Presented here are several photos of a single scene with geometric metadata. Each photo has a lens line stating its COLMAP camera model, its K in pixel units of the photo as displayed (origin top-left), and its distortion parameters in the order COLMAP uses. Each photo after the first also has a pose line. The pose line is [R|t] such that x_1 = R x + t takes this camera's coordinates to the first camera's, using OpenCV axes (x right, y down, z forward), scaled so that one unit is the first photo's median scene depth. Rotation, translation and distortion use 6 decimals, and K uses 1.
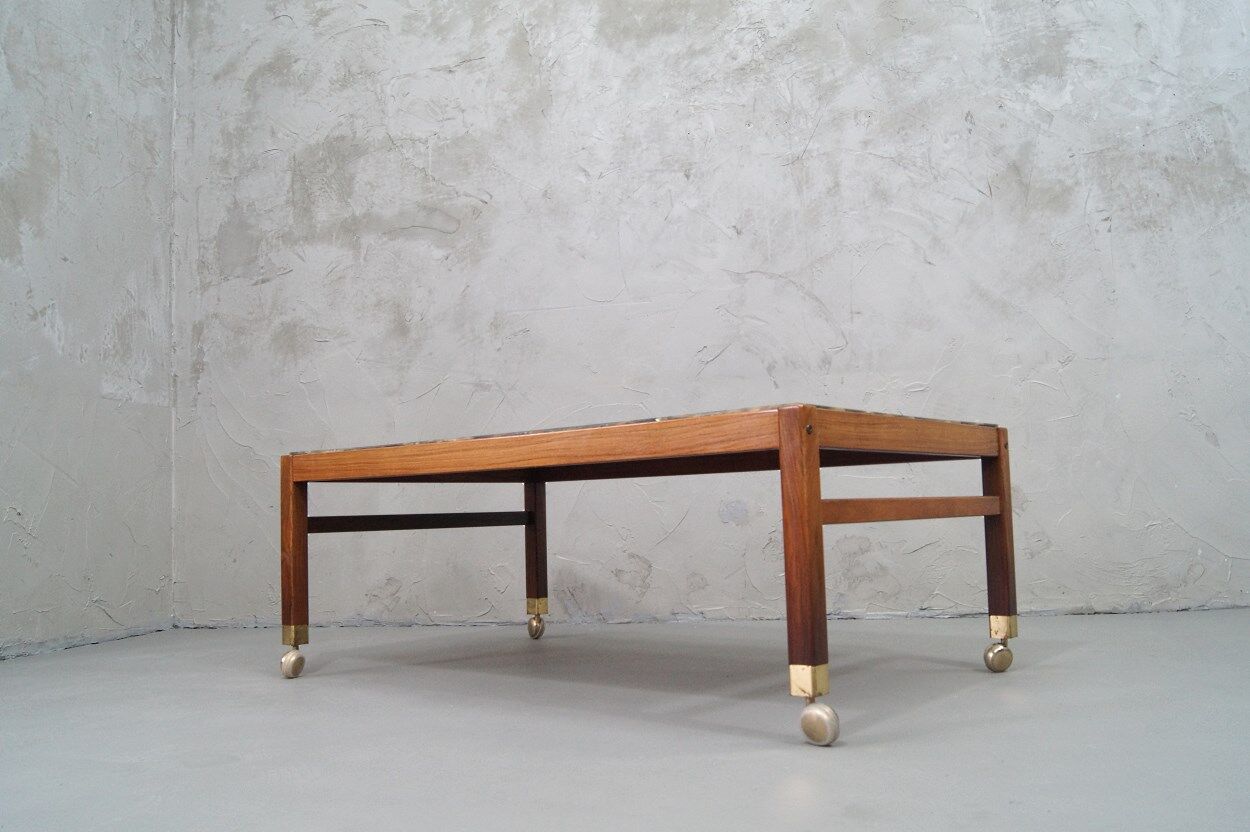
lens RADIAL K [[1099.2, 0, 625.0], [0, 1099.2, 416.0], [0, 0, 1]] dist [-0.073887, 0.006343]
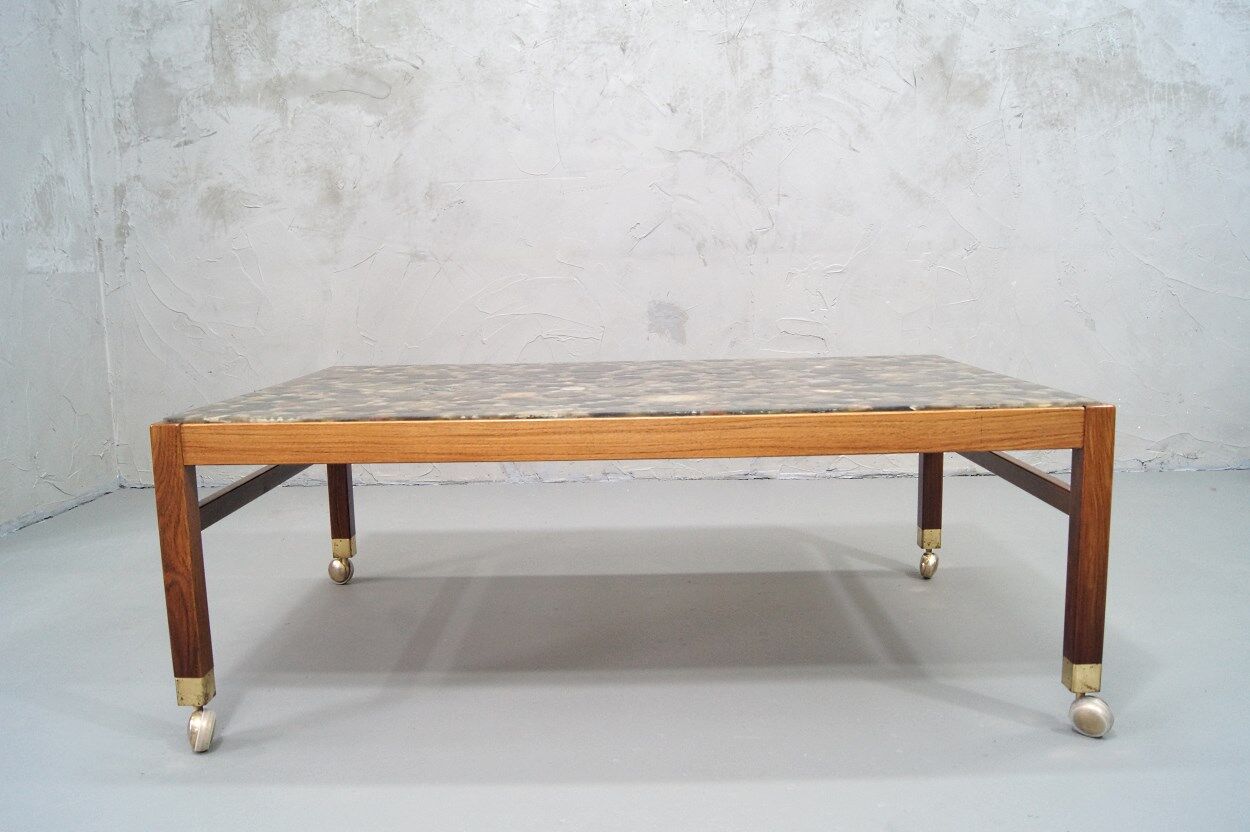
lens RADIAL K [[976.3, 0, 625.0], [0, 976.3, 416.0], [0, 0, 1]] dist [-0.084523, 0.012380]
pose [[0.990799, -0.010028, 0.134966, -0.064046], [-0.020410, 0.974774, 0.222257, -0.088543], [-0.133790, -0.222967, 0.965601, 0.072779]]
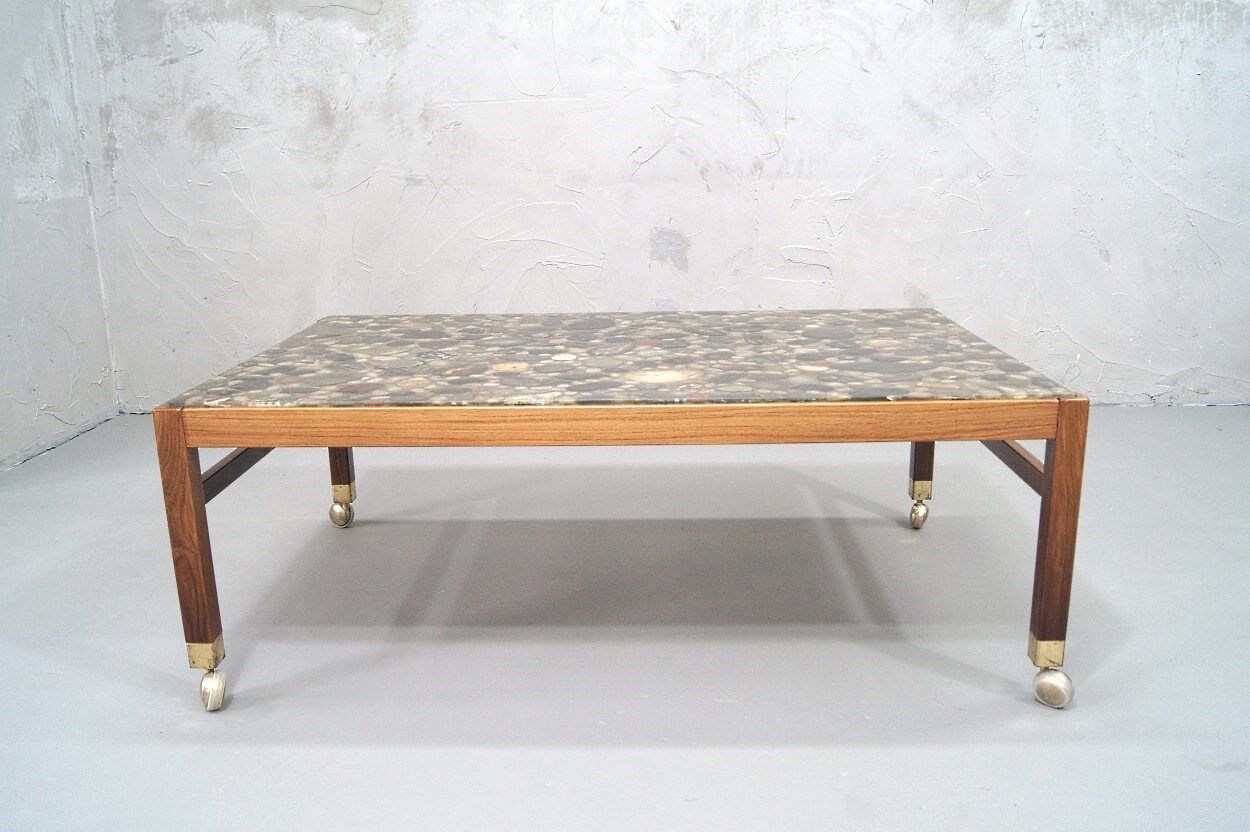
lens RADIAL K [[1016.4, 0, 625.0], [0, 1016.4, 416.0], [0, 0, 1]] dist [-0.080075, 0.010267]
pose [[0.992512, -0.019320, 0.120609, -0.055911], [-0.022184, 0.942479, 0.333529, -0.137323], [-0.120115, -0.333708, 0.934993, 0.054810]]
